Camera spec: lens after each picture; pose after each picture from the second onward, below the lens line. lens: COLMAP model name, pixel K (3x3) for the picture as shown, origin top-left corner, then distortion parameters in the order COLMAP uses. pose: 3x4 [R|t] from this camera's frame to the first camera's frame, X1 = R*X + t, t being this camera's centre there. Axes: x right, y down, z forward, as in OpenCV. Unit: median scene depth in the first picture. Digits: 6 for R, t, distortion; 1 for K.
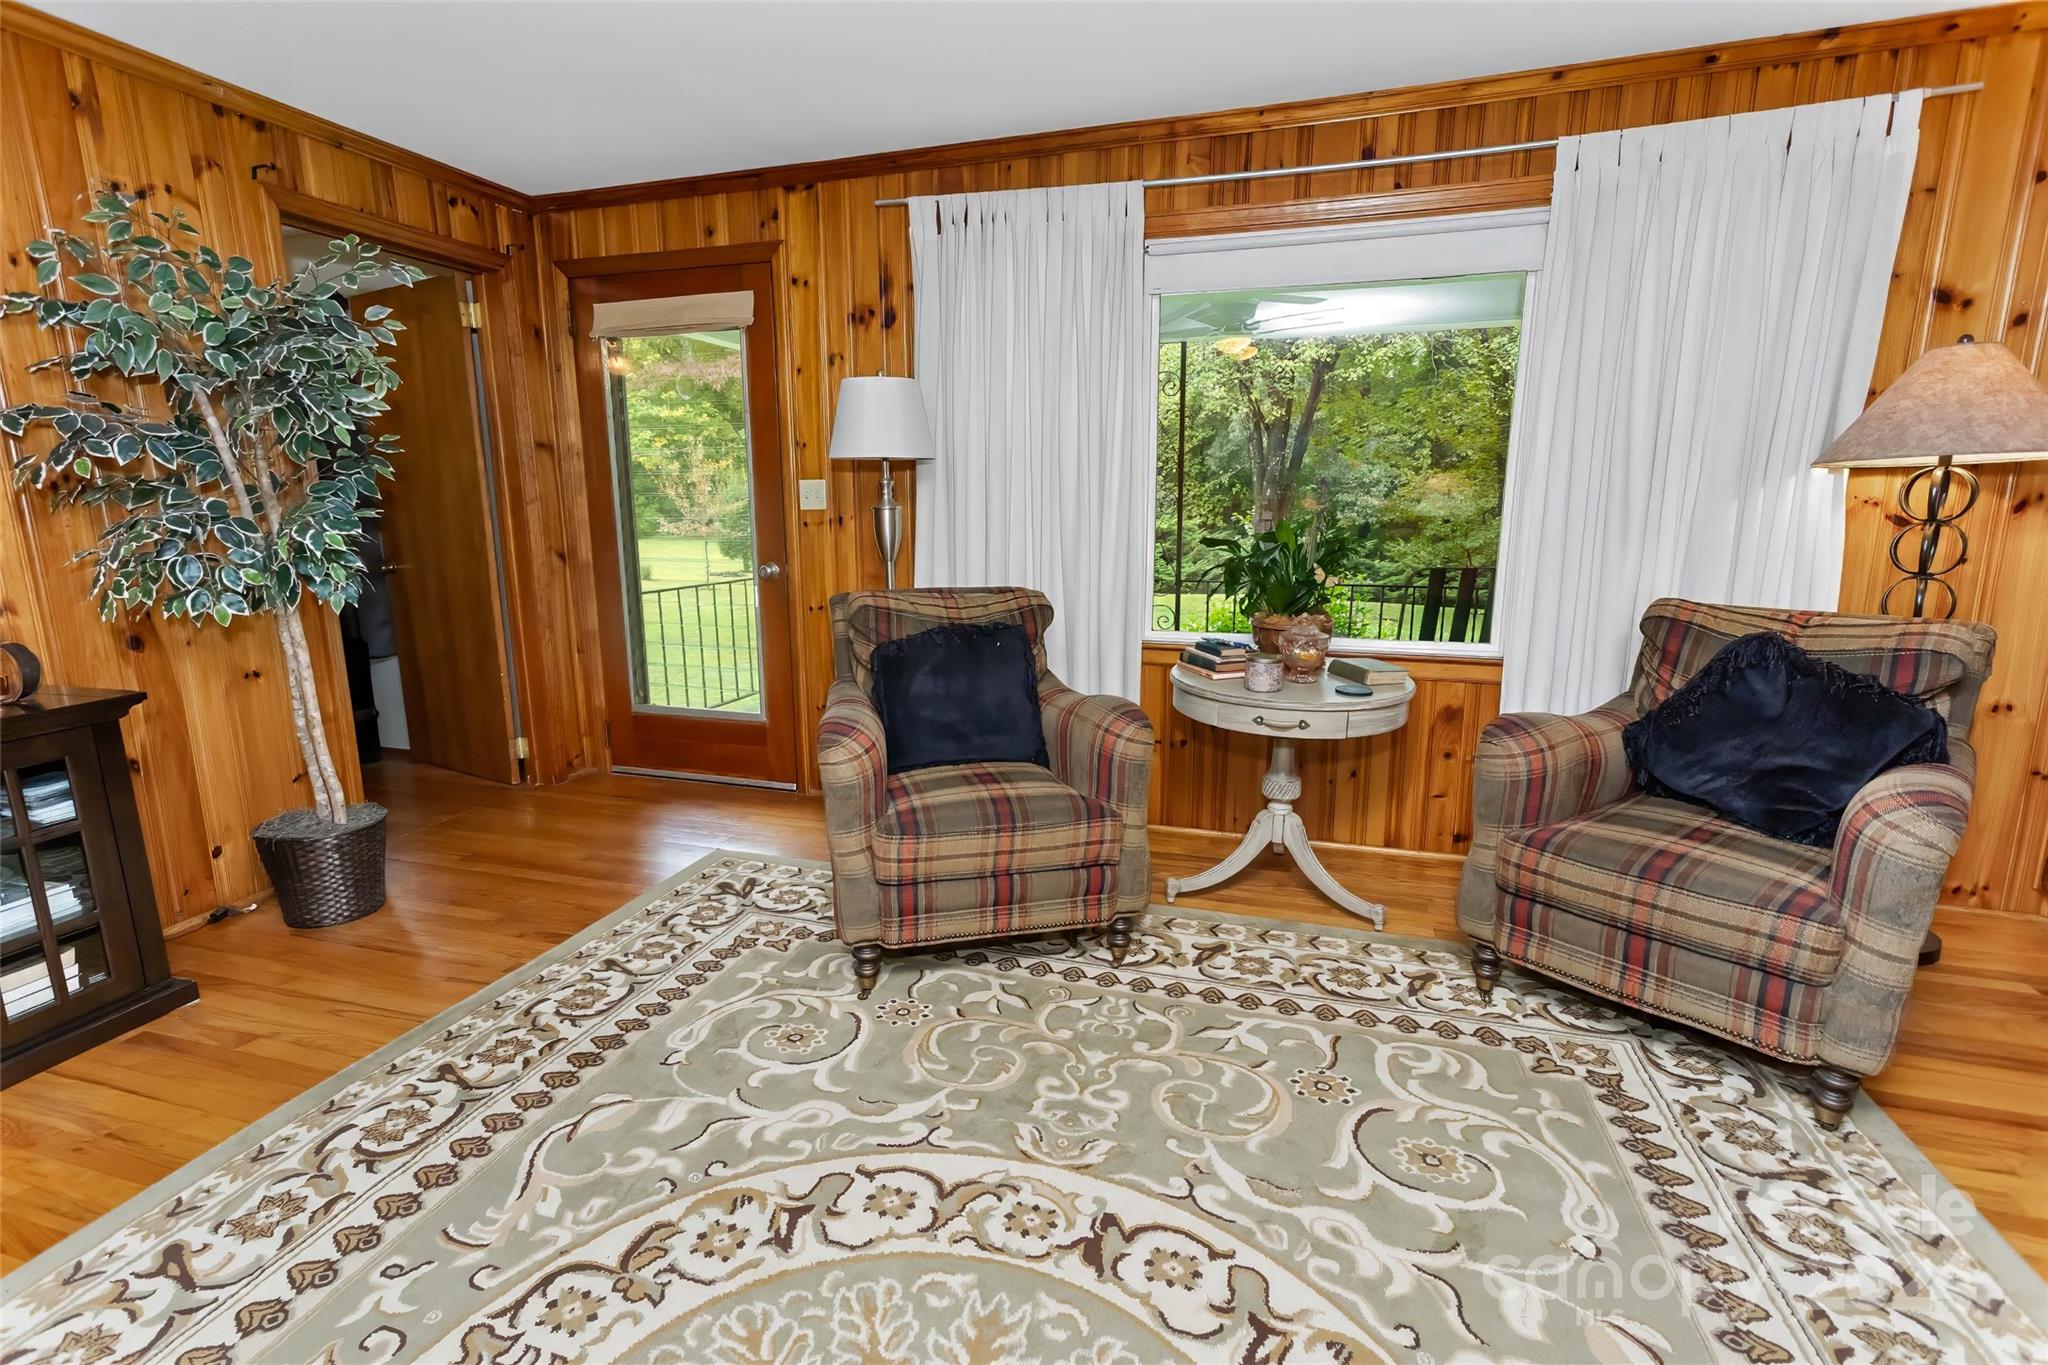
lens RADIAL K [[966.7, 0, 1024.0], [0, 966.7, 682.5], [0, 0, 1]] dist [0.003562, 0.000292]
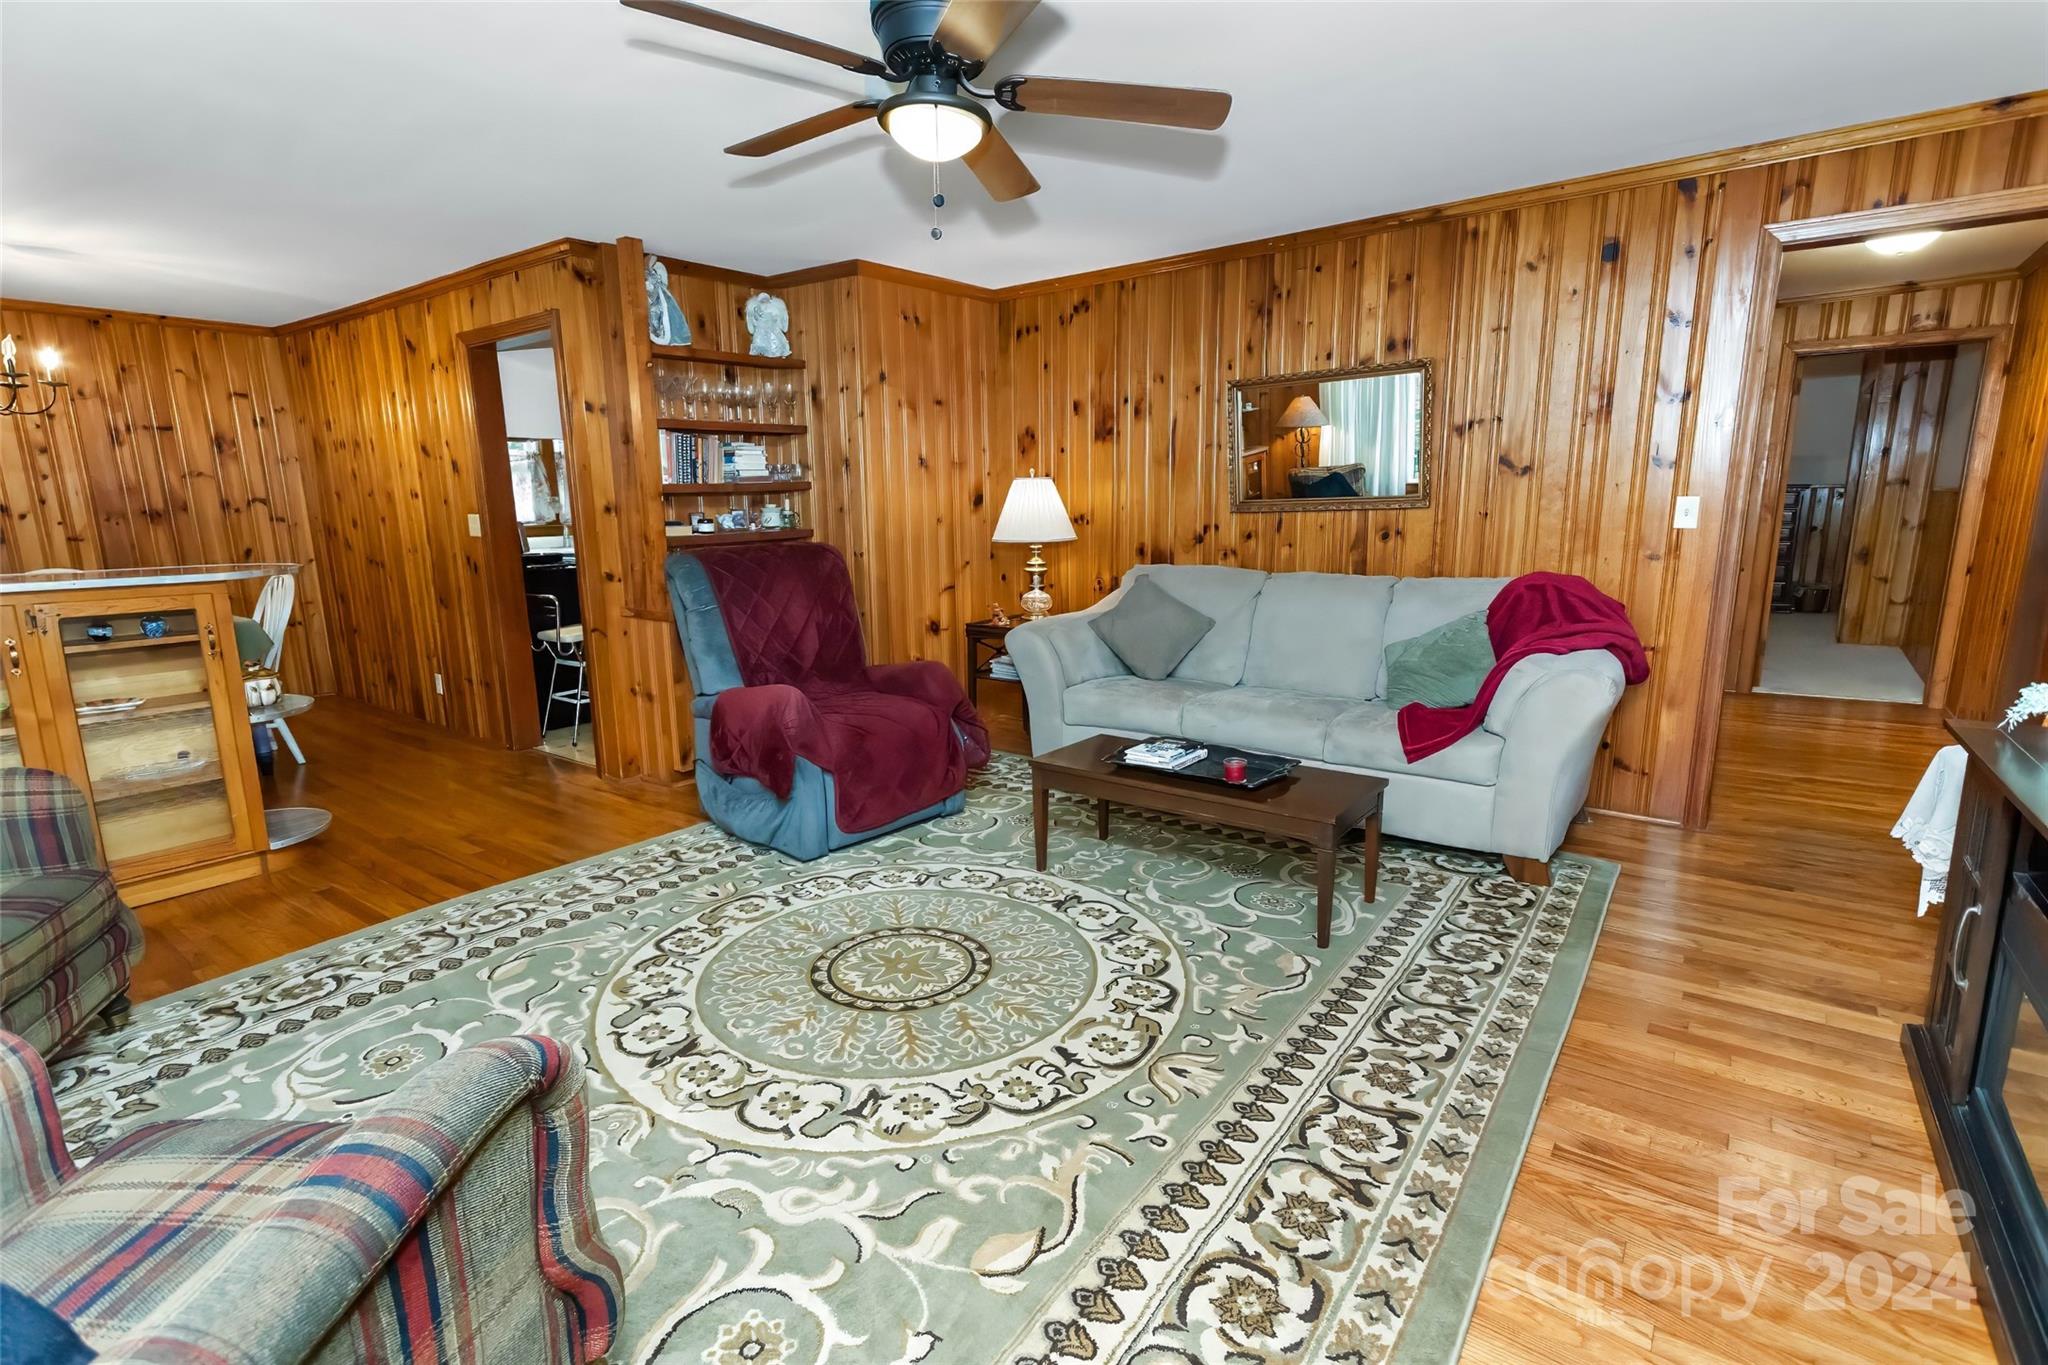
lens RADIAL K [[966.7, 0, 1024.0], [0, 966.7, 682.5], [0, 0, 1]] dist [0.003562, 0.000292]
pose [[-0.941519, -0.043381, 0.334155, -0.780819], [0.084673, 0.929399, 0.359233, -0.361196], [-0.326147, 0.366519, -0.871374, 1.710678]]
